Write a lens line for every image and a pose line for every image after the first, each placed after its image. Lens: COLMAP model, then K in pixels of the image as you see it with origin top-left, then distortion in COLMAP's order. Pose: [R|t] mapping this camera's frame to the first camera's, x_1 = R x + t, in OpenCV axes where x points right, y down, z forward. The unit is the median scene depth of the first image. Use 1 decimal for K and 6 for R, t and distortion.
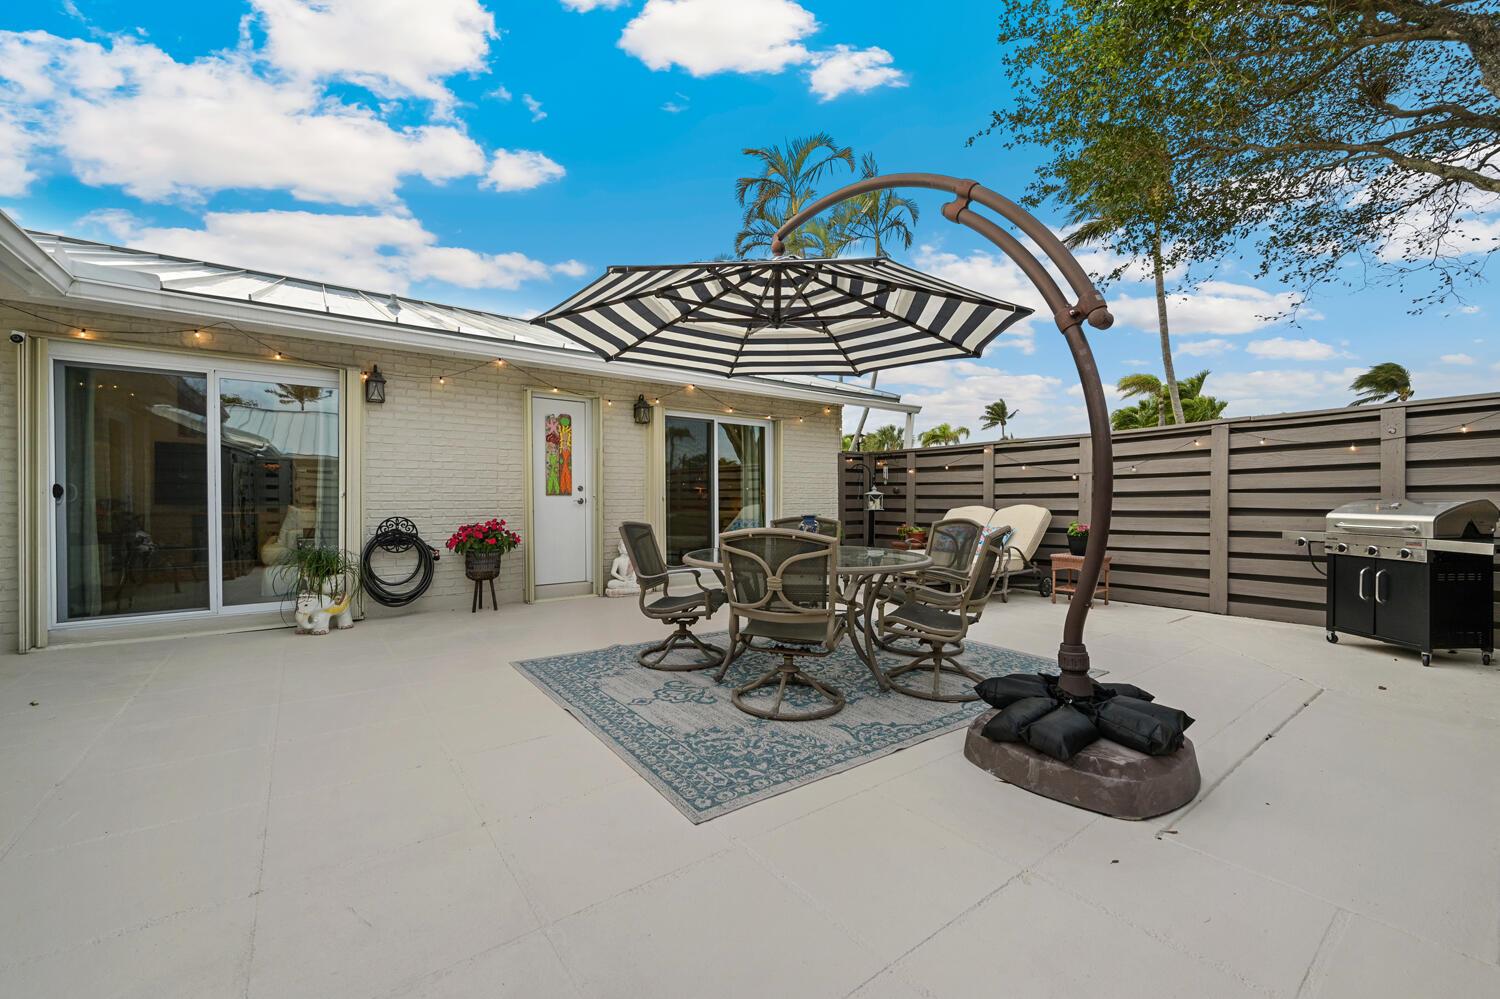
lens RADIAL K [[608.3, 0, 757.9], [0, 608.3, 503.8], [0, 0, 1]] dist [-0.000495, 0.000263]
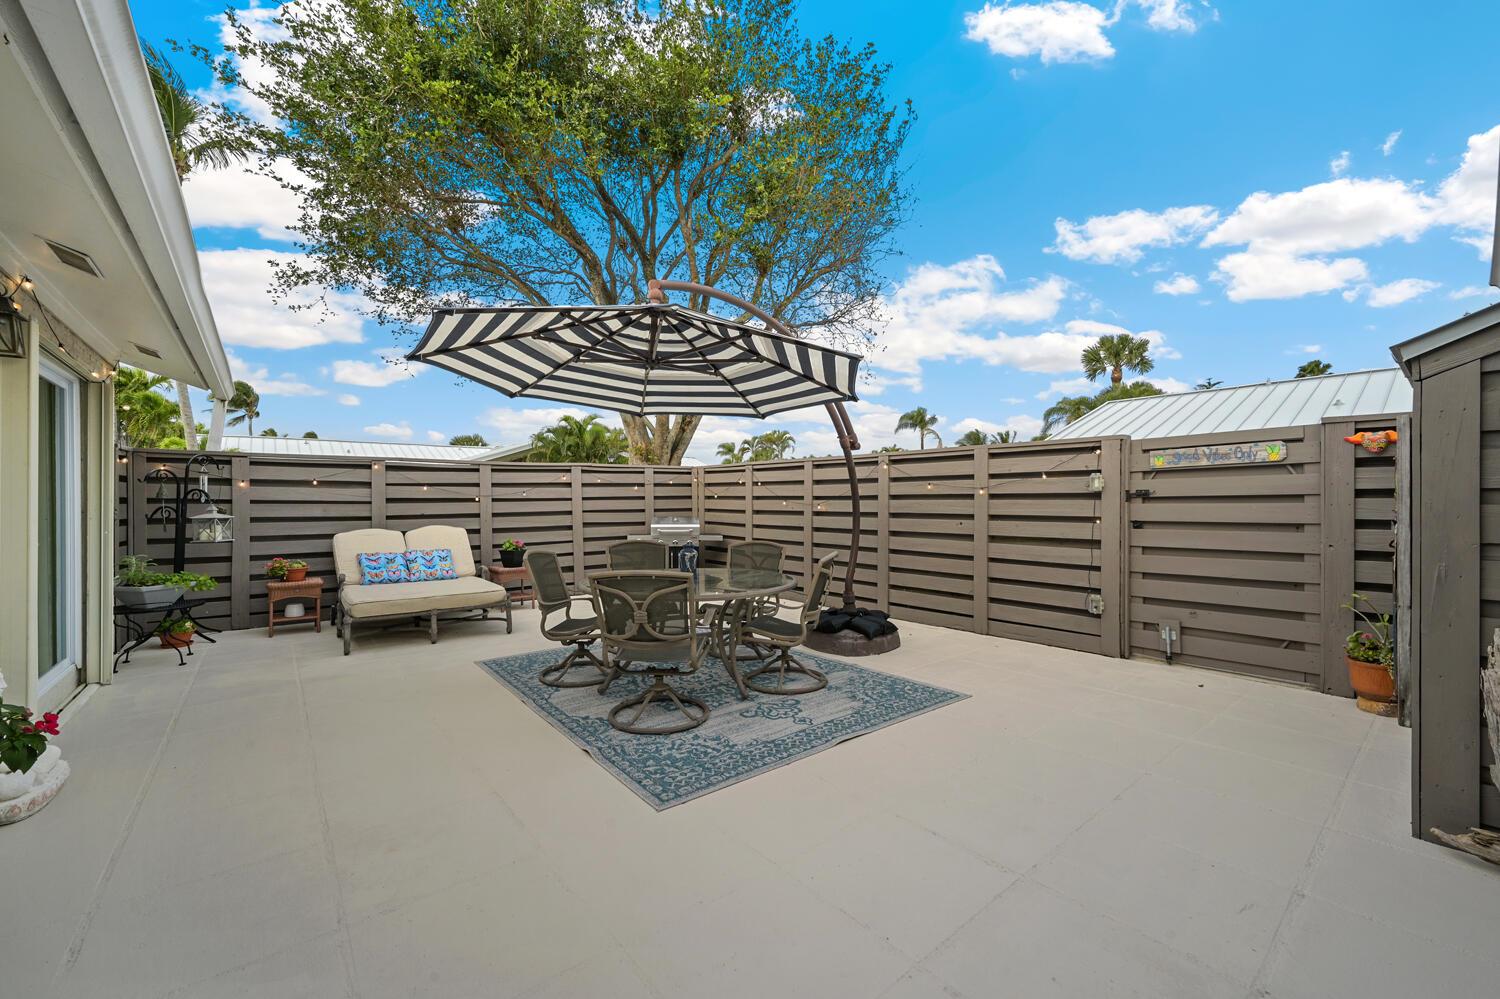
lens RADIAL K [[608.3, 0, 756.8], [0, 608.3, 498.6], [0, 0, 1]] dist [-0.000495, 0.000263]
pose [[-0.066154, 0.003624, 0.997803, -1.219879], [0.007547, 0.999967, -0.003131, -0.072250], [-0.997781, 0.007323, -0.066179, 1.089473]]
